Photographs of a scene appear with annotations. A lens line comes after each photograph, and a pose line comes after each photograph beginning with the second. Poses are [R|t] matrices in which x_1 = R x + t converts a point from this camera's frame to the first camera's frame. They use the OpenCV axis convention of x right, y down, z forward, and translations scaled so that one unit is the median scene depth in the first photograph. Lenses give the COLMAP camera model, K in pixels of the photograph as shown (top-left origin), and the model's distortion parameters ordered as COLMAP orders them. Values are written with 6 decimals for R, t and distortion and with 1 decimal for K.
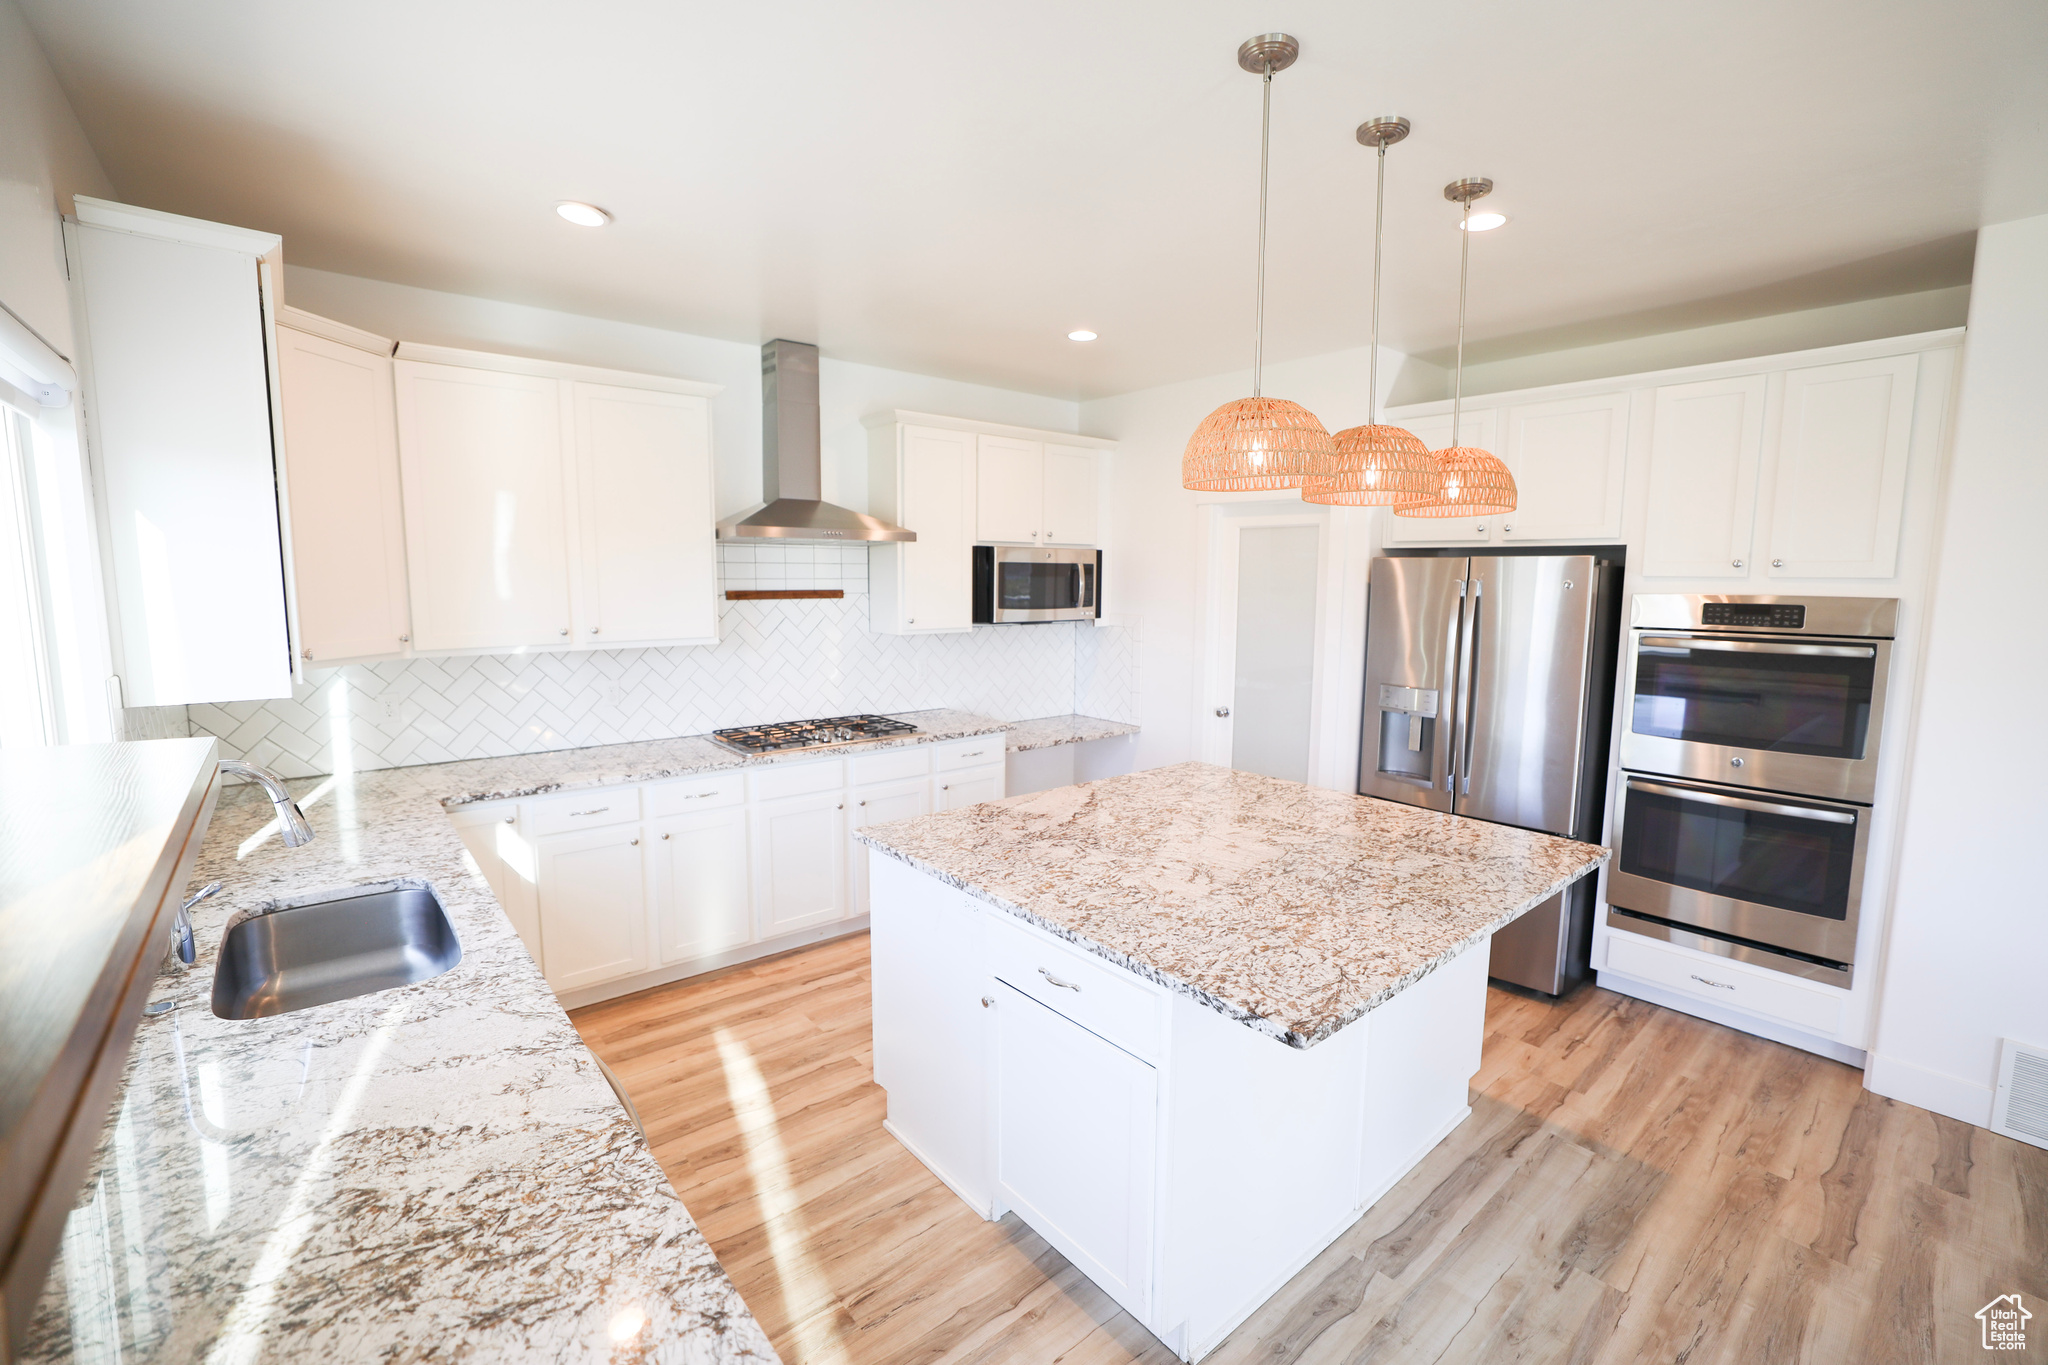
lens RADIAL K [[874.6, 0, 1049.5], [0, 874.6, 676.3], [0, 0, 1]] dist [-0.038530, 0.011808]
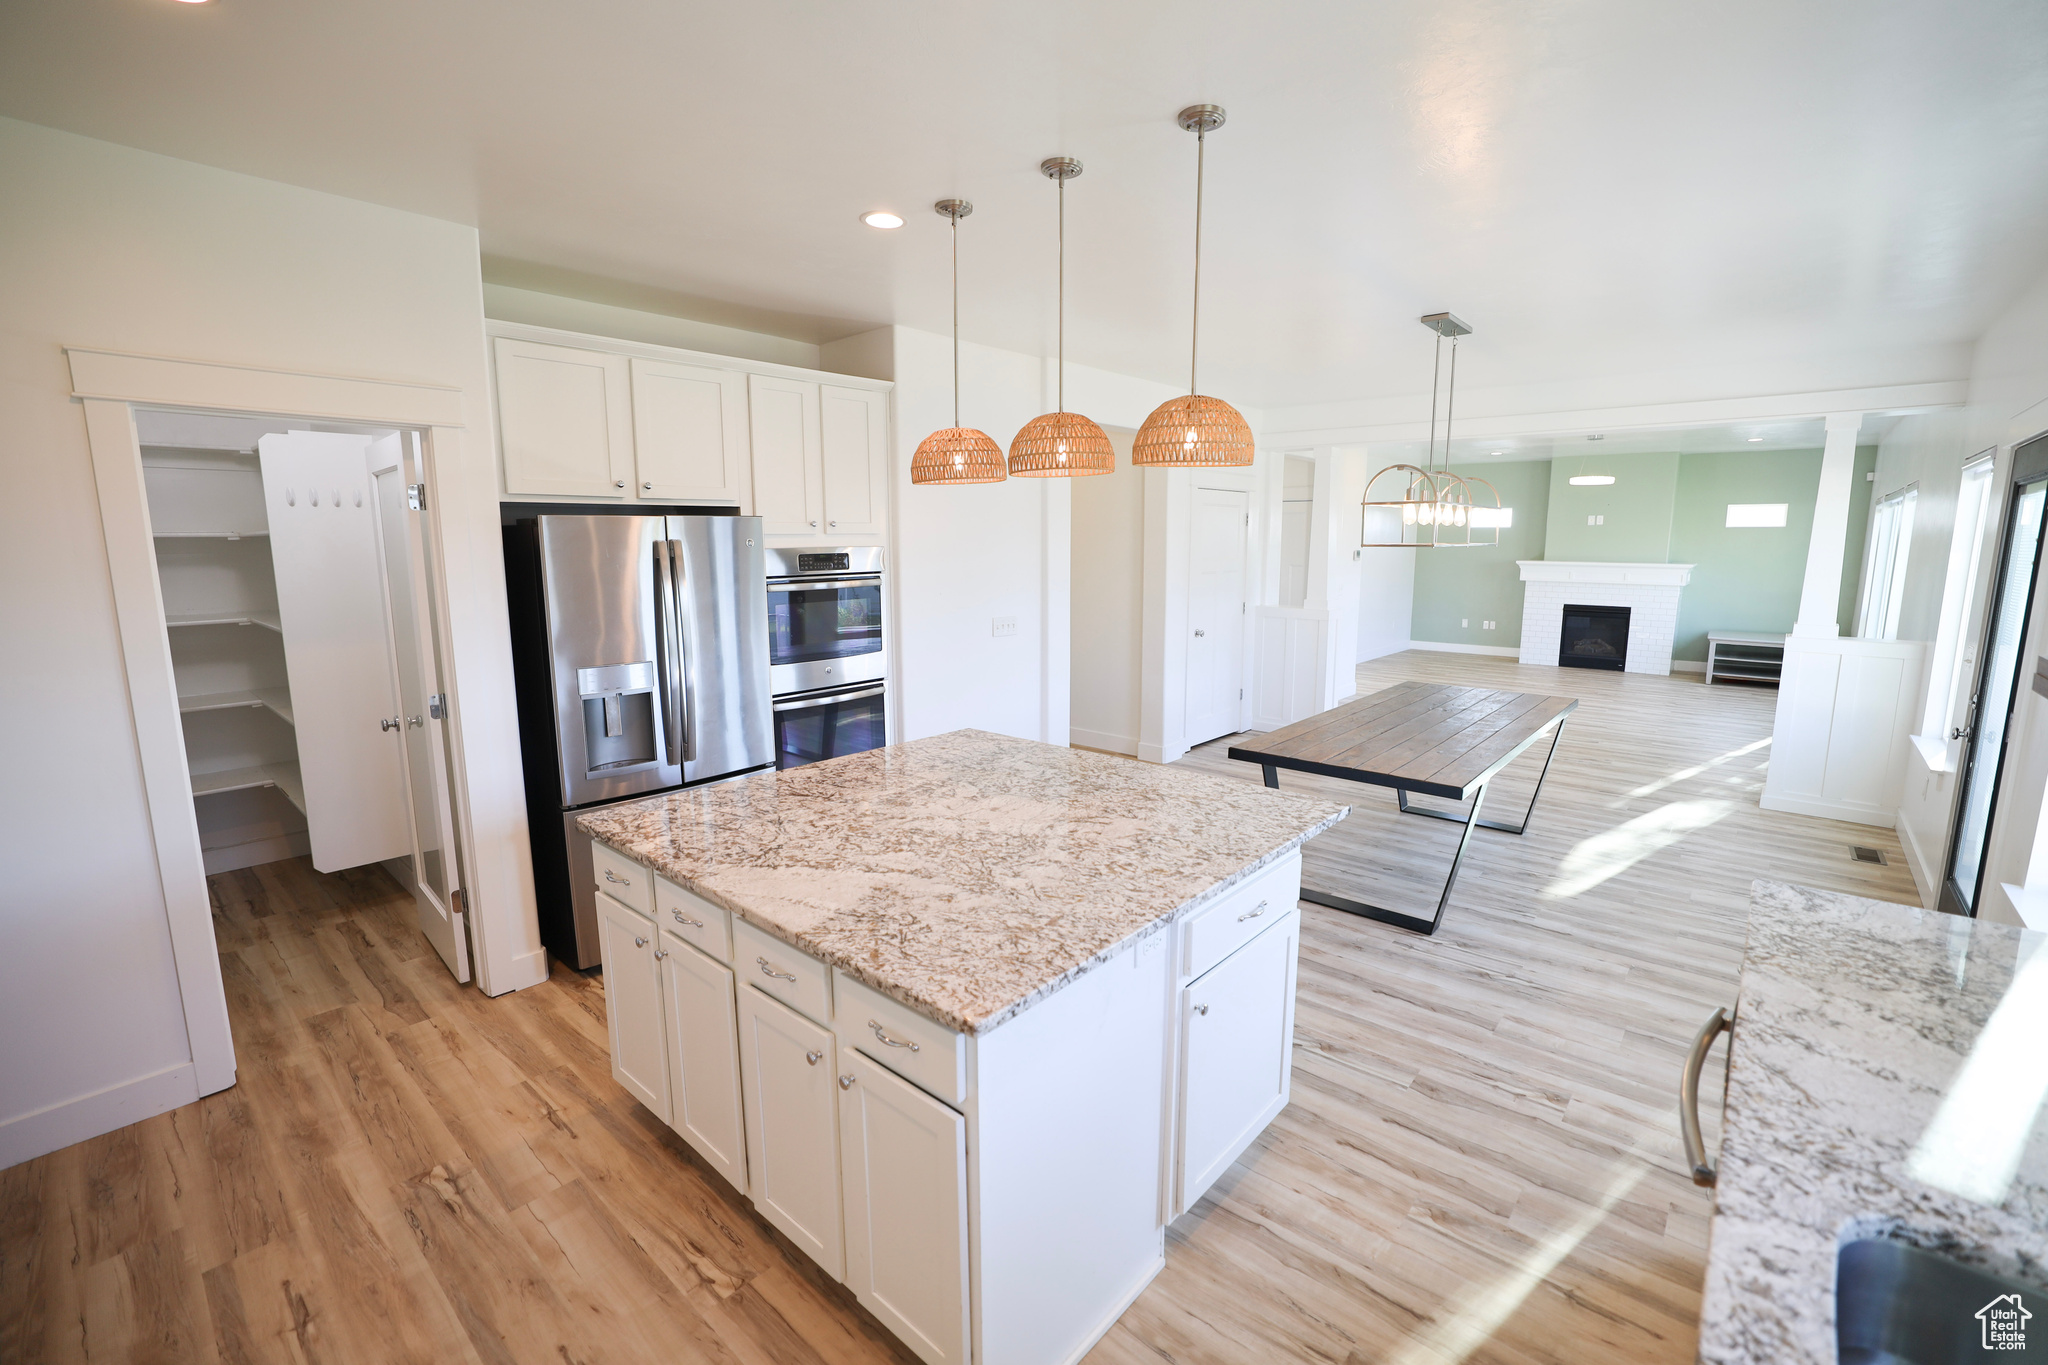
lens RADIAL K [[874.6, 0, 1025.5], [0, 874.6, 680.1], [0, 0, 1]] dist [-0.038530, 0.011808]
pose [[-0.131823, -0.168260, 0.976889, -0.662392], [0.114675, 0.976284, 0.183630, -0.114963], [-0.984618, 0.136232, -0.109402, 0.928793]]
